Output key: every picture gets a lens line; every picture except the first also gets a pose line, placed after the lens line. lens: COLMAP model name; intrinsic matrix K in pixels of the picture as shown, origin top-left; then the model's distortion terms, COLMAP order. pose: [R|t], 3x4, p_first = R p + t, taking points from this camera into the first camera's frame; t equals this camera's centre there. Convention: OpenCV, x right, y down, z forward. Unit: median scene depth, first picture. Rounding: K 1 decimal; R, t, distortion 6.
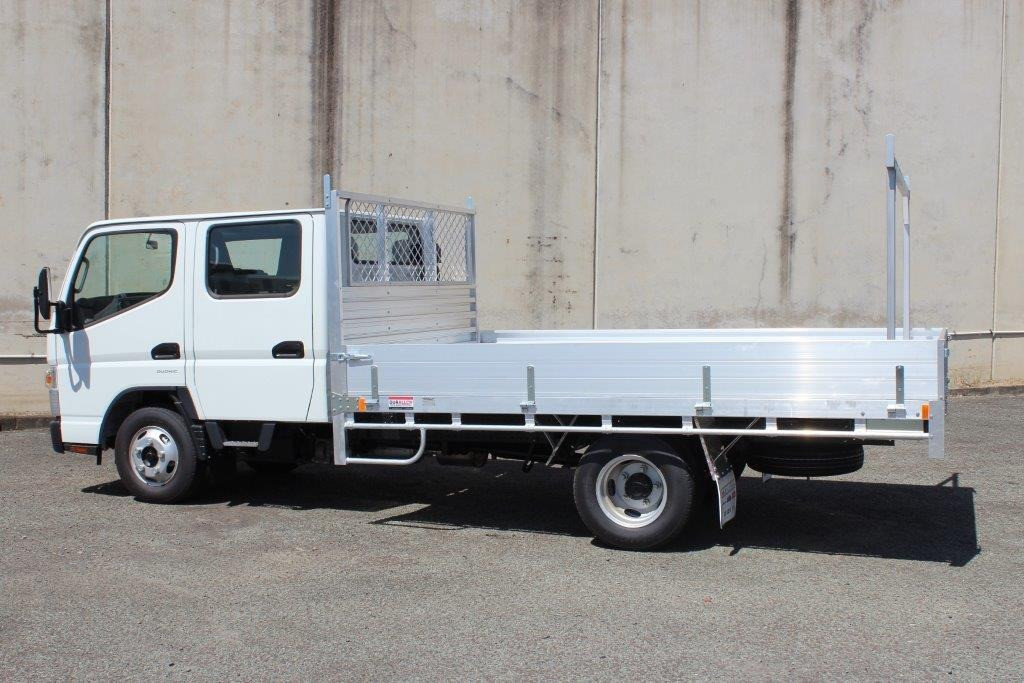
lens RADIAL K [[1184.5, 0, 552.8], [0, 1184.5, 369.7], [0, 0, 1]] dist [-0.072004, 0.000000]
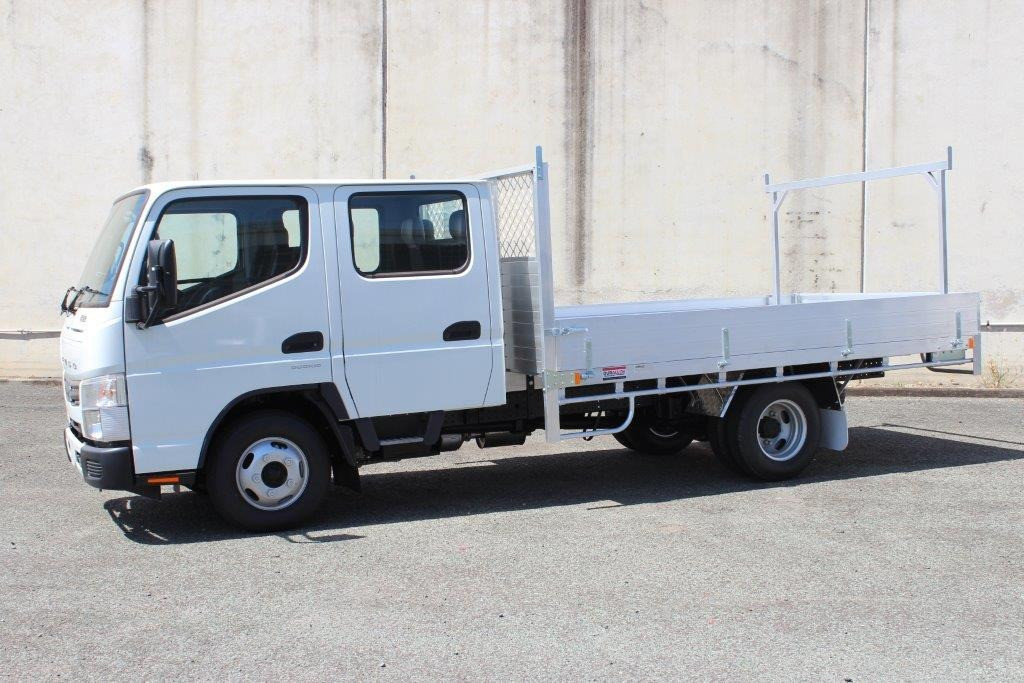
lens RADIAL K [[1296.1, 0, 524.1], [0, 1296.1, 366.5], [0, 0, 1]] dist [-0.063647, 0.000000]
pose [[0.879499, 0.025039, -0.475242, 0.296664], [-0.021987, 0.999686, 0.011982, 0.002836], [0.475393, -0.000089, 0.879774, -0.005712]]
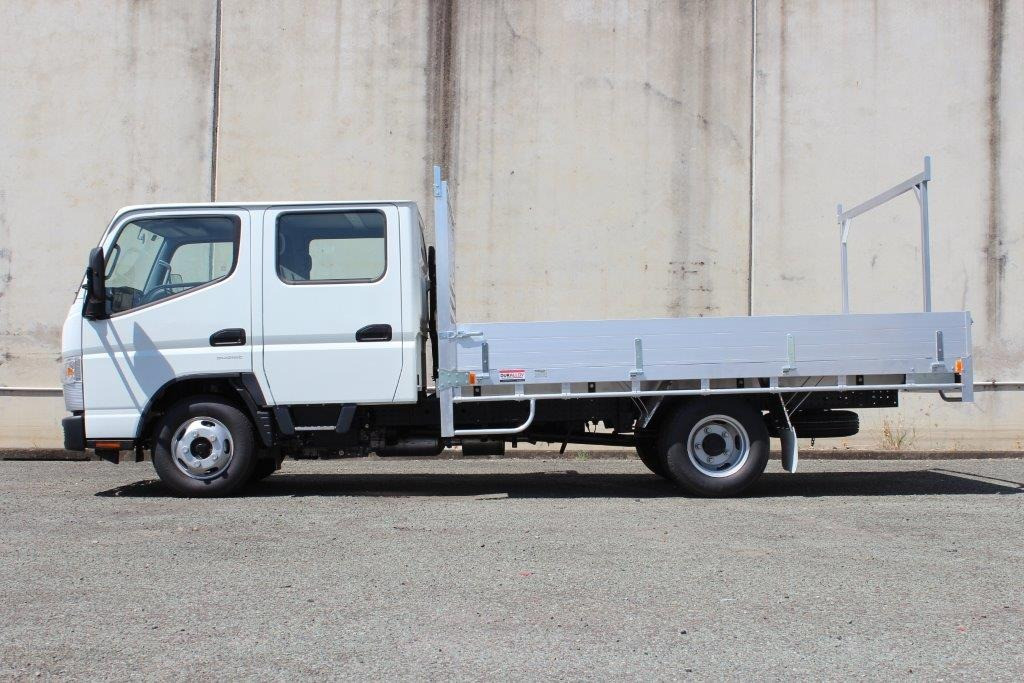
lens RADIAL K [[1344.5, 0, 535.9], [0, 1344.5, 361.0], [0, 0, 1]] dist [-0.054561, 0.000000]
pose [[0.962659, -0.002875, -0.270700, 0.156298], [-0.021863, 0.995852, -0.088326, 0.050721], [0.269831, 0.090947, 0.958603, 0.035810]]
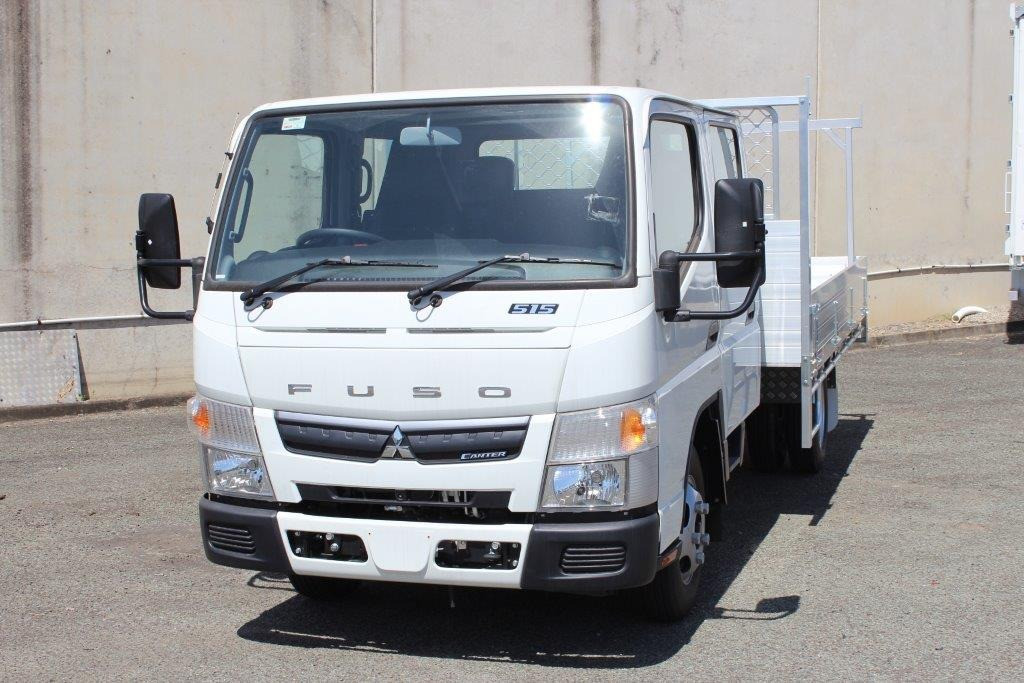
lens RADIAL K [[1513.8, 0, 552.6], [0, 1513.8, 395.9], [0, 0, 1]] dist [-0.031128, 0.000000]
pose [[0.942566, -0.049360, 0.330354, -0.195580], [0.037781, 0.998429, 0.041384, 0.000547], [-0.331877, -0.026525, 0.942949, 0.034113]]
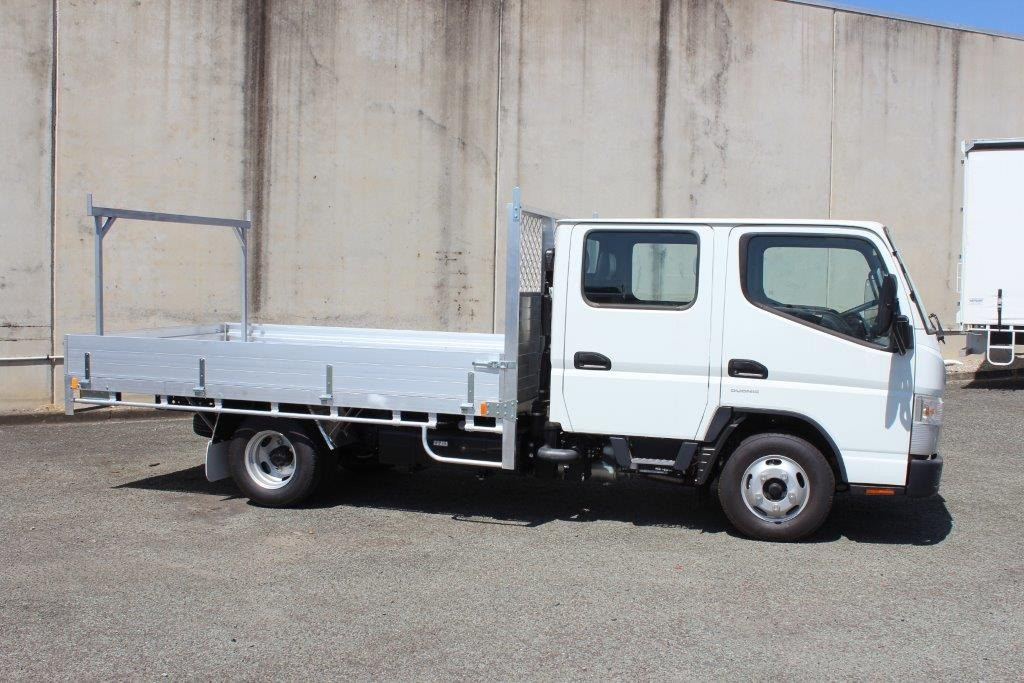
lens RADIAL K [[1036.8, 0, 537.3], [0, 1036.8, 361.3], [0, 0, 1]] dist [-0.076808, 0.000000]
pose [[0.991317, -0.002885, 0.131466, -0.057783], [0.003574, 0.999981, -0.005005, -0.002751], [-0.131449, 0.005432, 0.991308, 0.010274]]
